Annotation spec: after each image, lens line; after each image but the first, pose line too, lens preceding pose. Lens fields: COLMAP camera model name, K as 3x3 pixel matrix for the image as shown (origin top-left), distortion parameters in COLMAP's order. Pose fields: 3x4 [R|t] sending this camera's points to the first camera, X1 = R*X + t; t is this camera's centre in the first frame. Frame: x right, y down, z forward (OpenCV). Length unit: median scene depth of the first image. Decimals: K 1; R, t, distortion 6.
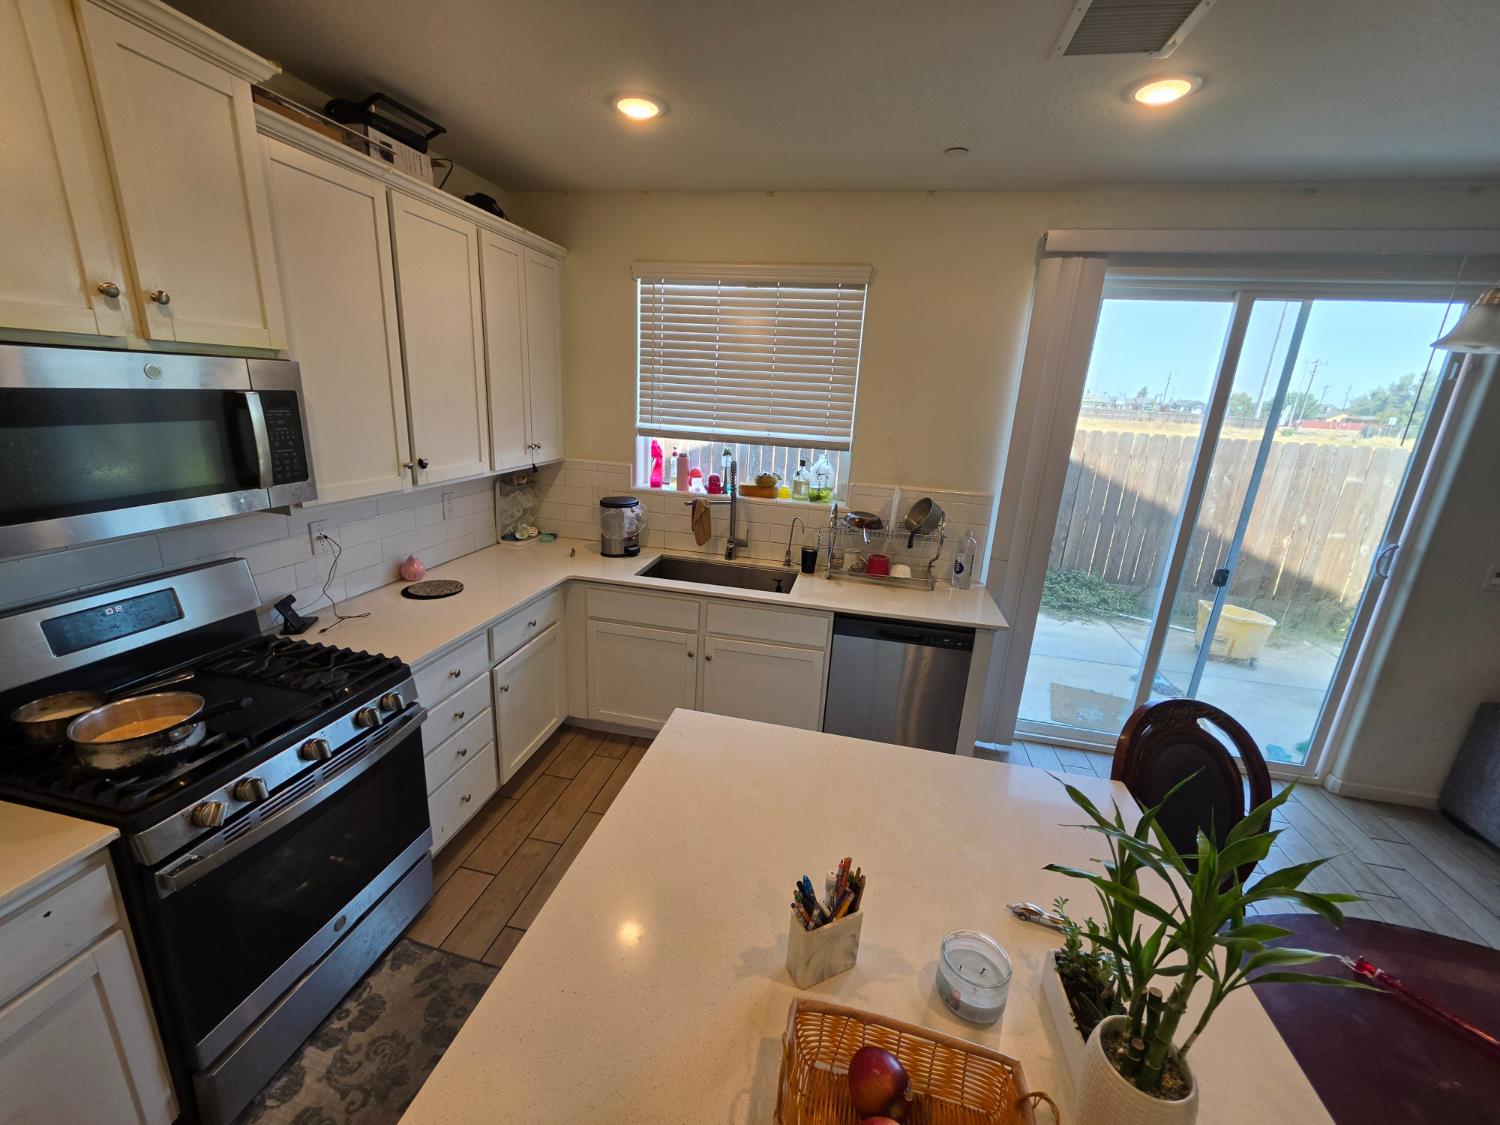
lens RADIAL K [[604.5, 0, 747.0], [0, 604.5, 559.7], [0, 0, 1]] dist [0.000499, -0.000164]
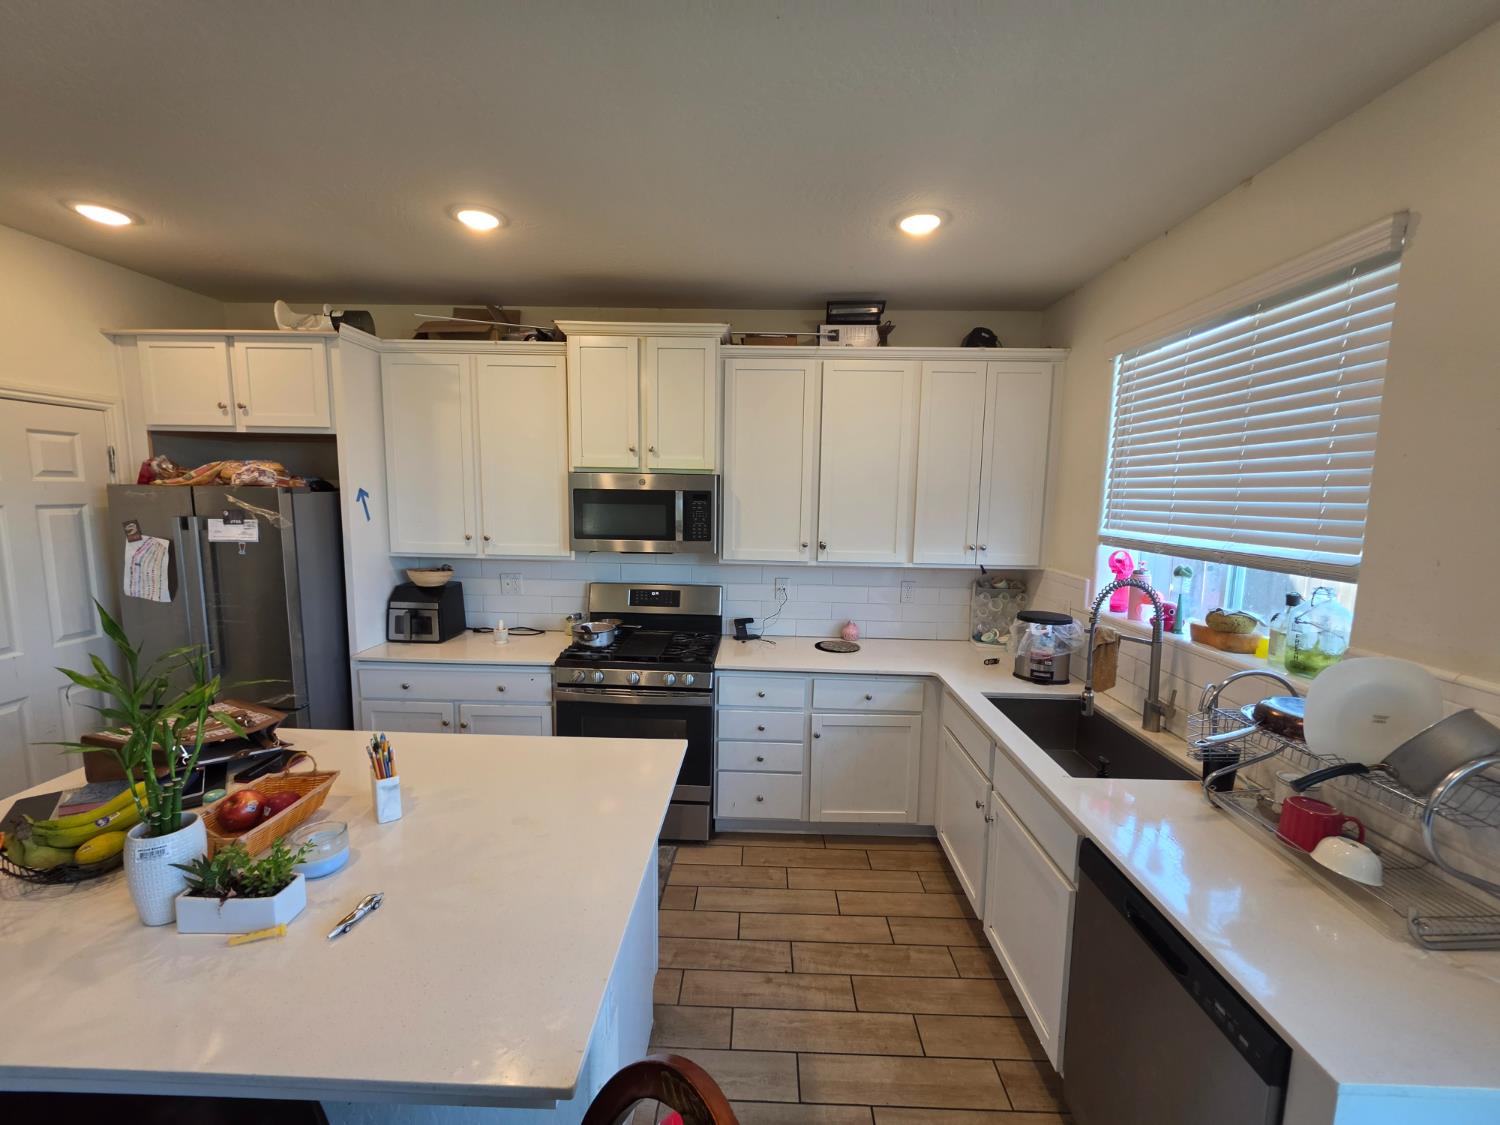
lens RADIAL K [[604.5, 0, 744.6], [0, 604.5, 564.2], [0, 0, 1]] dist [0.000499, -0.000164]
pose [[0.175536, 0.062463, -0.982490, 0.585483], [-0.274191, 0.961598, 0.012146, -0.067941], [0.945519, 0.267258, 0.185921, 0.461975]]
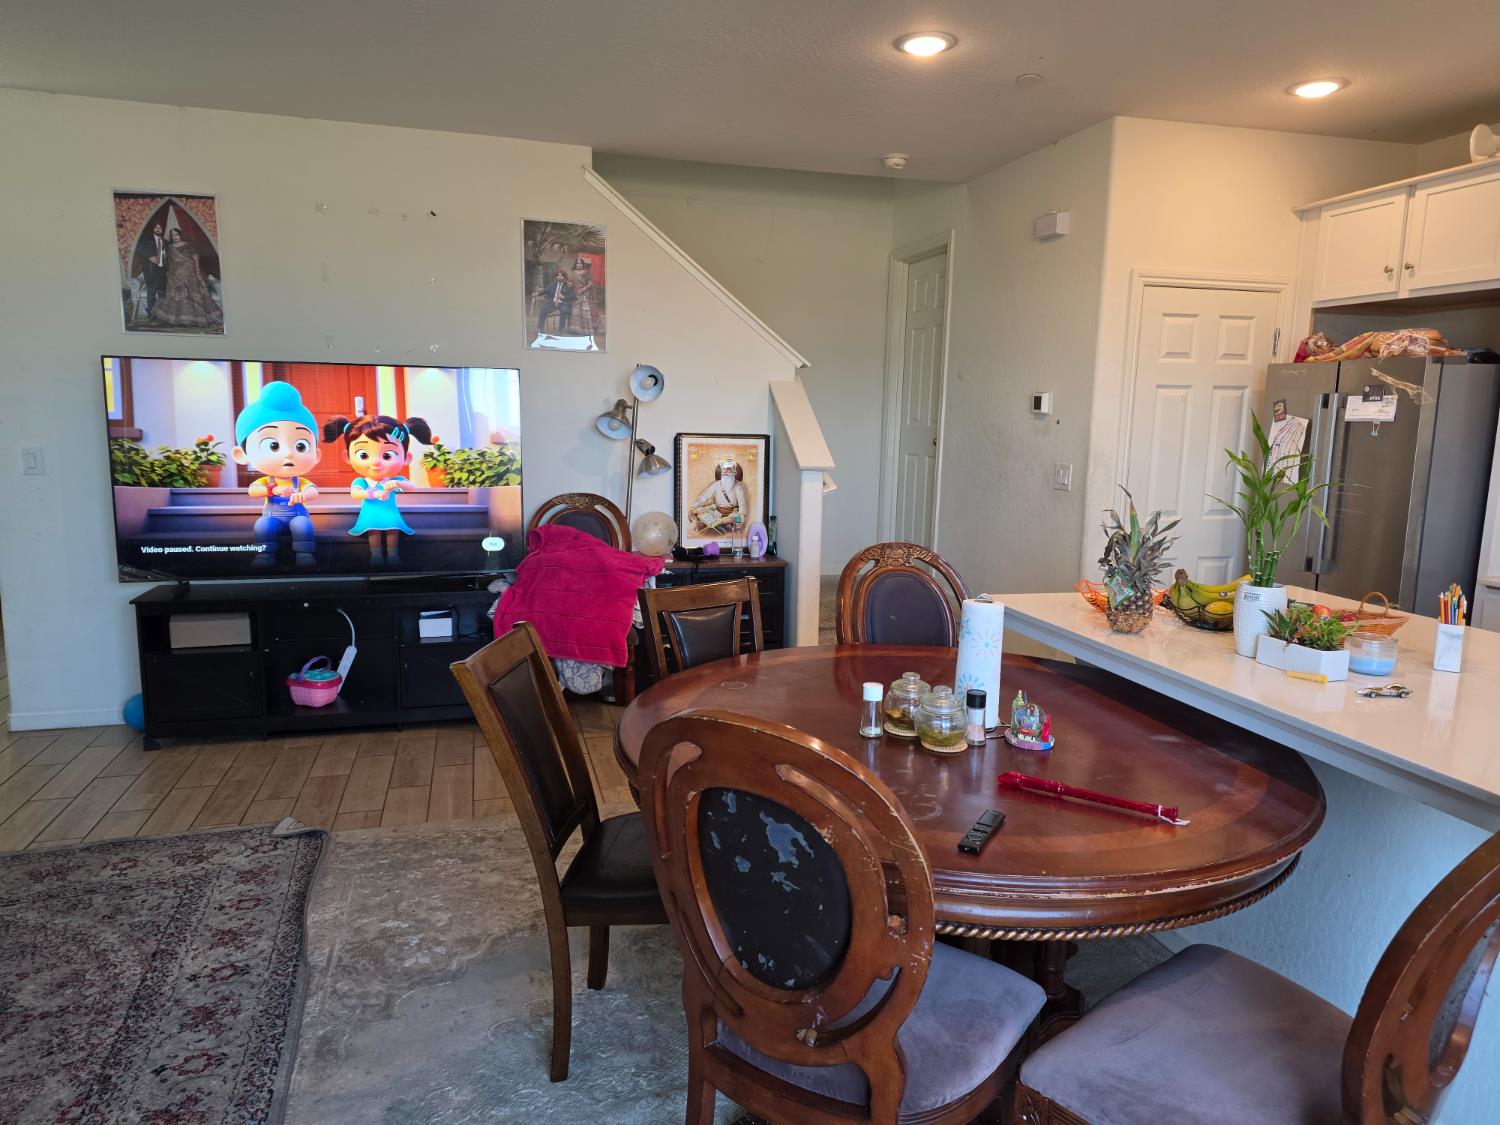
lens RADIAL K [[985.8, 0, 751.5], [0, 985.8, 563.0], [0, 0, 1]] dist [0.012155, 0.000230]
pose [[-0.889604, -0.000470, -0.456732, 0.920991], [-0.188021, 0.911712, 0.365281, -0.033069], [0.416236, 0.410831, -0.811151, 0.724565]]
